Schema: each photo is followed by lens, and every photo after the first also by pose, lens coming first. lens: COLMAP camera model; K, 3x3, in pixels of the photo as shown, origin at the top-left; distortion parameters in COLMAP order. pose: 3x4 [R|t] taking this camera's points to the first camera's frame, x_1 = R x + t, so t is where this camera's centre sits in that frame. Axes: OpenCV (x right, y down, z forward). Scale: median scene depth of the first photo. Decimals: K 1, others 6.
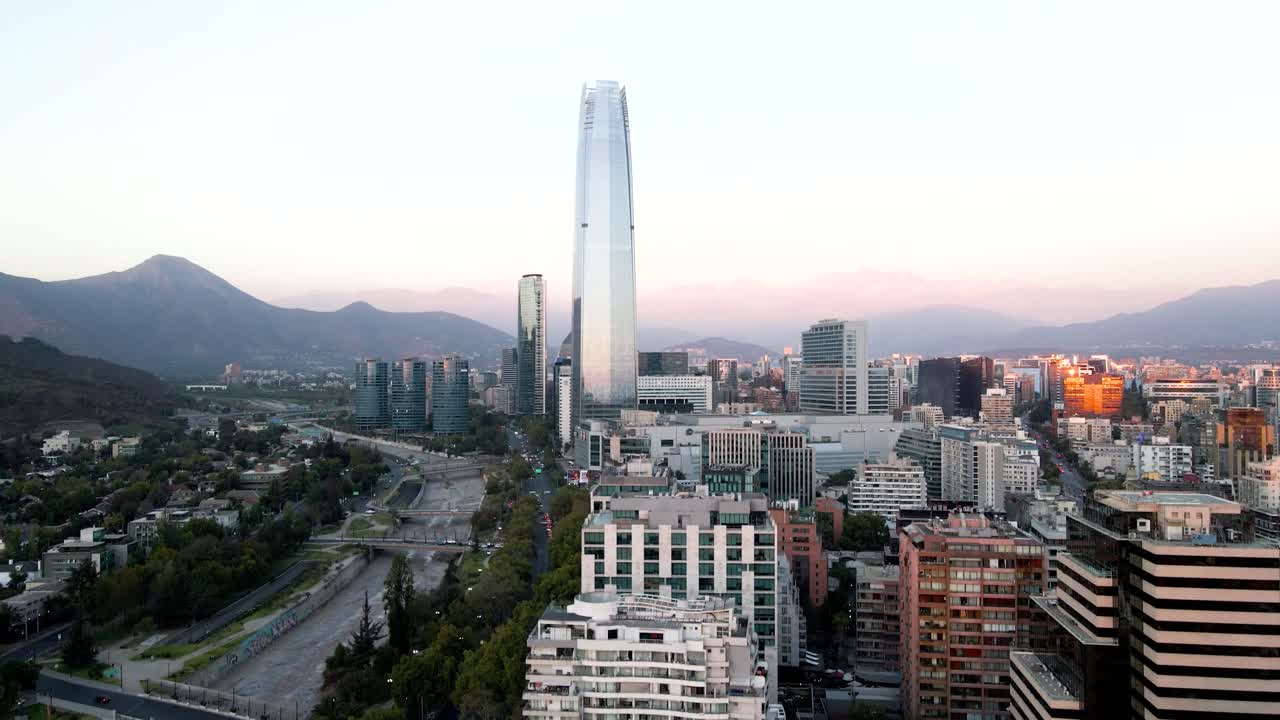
lens RADIAL K [[944.0, 0, 640.0], [0, 944.0, 360.0], [0, 0, 1]] dist [0.000962, 0.003641]
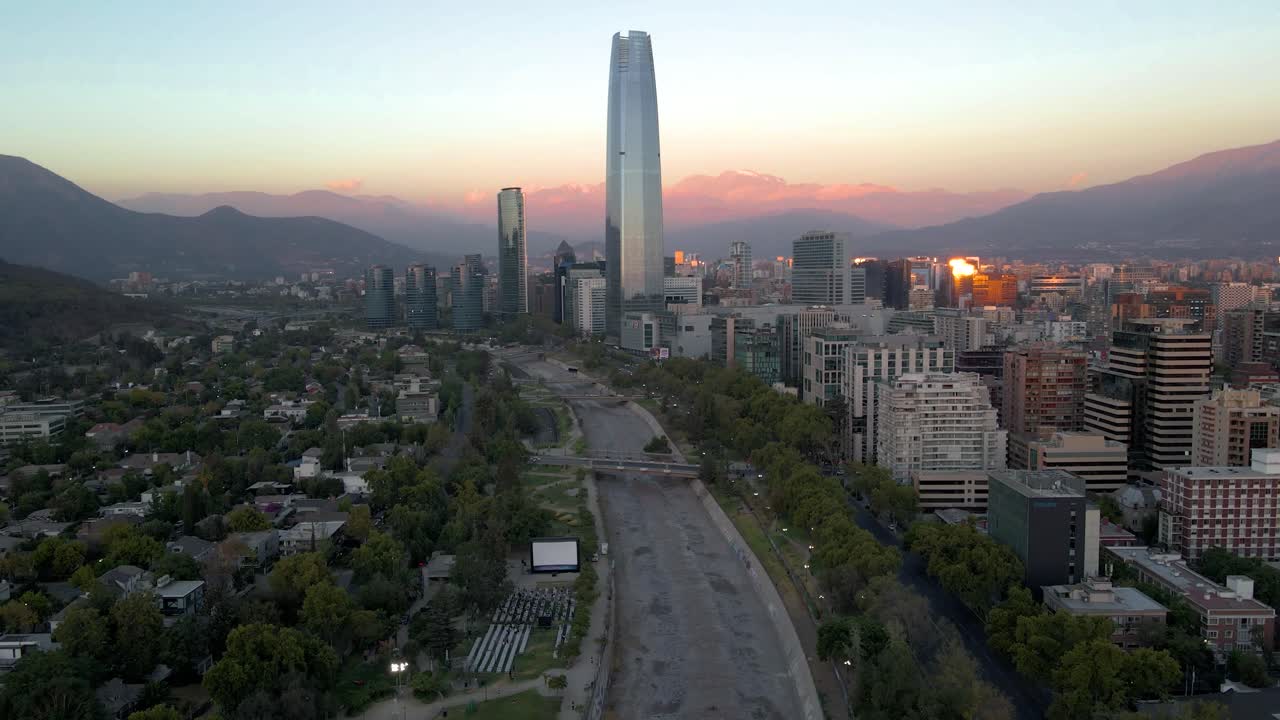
lens RADIAL K [[944.0, 0, 640.0], [0, 944.0, 360.0], [0, 0, 1]] dist [0.000962, 0.003641]
pose [[0.989507, -0.022953, 0.142647, -0.355461], [0.008390, 0.994763, 0.101865, -0.001848], [-0.144238, -0.099599, 0.984518, -0.380529]]
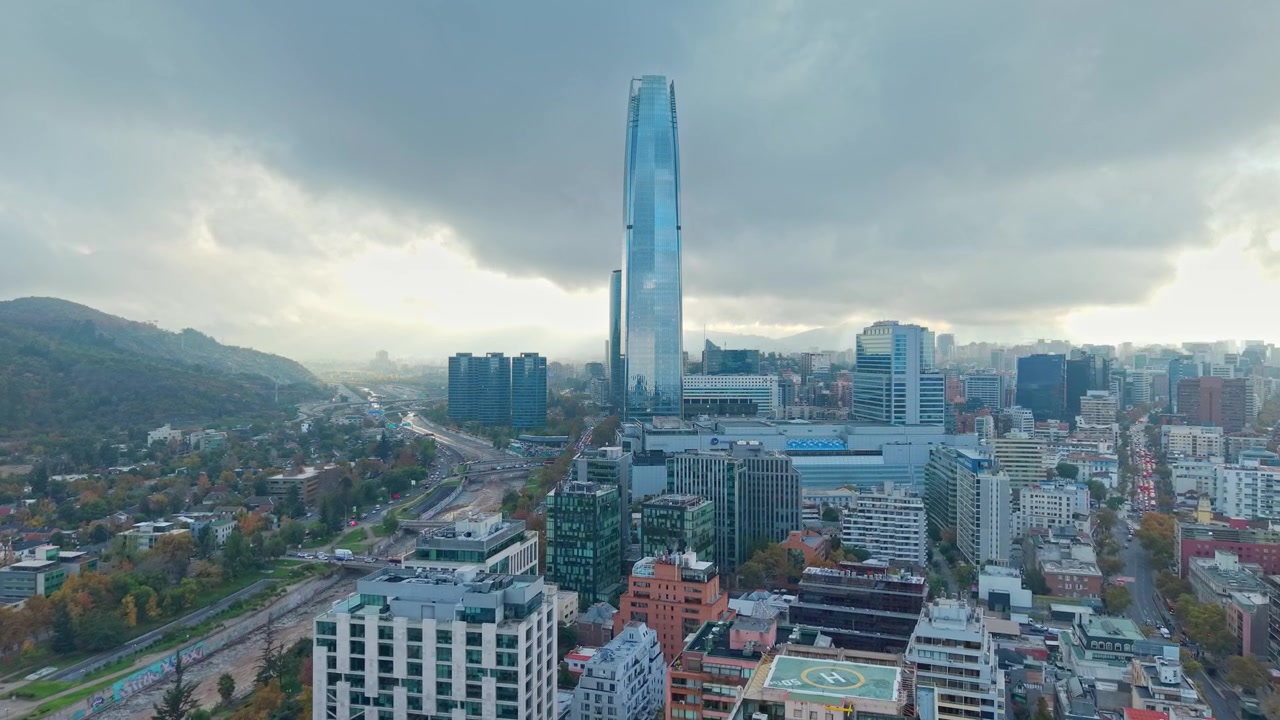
lens RADIAL K [[915.9, 0, 640.0], [0, 915.9, 360.0], [0, 0, 1]] dist [0.033112, -0.051439]
pose [[0.986818, 0.003455, -0.161797, 0.174572], [-0.000206, 0.999798, 0.020092, -0.036290], [0.161834, -0.019794, 0.986620, 0.094829]]
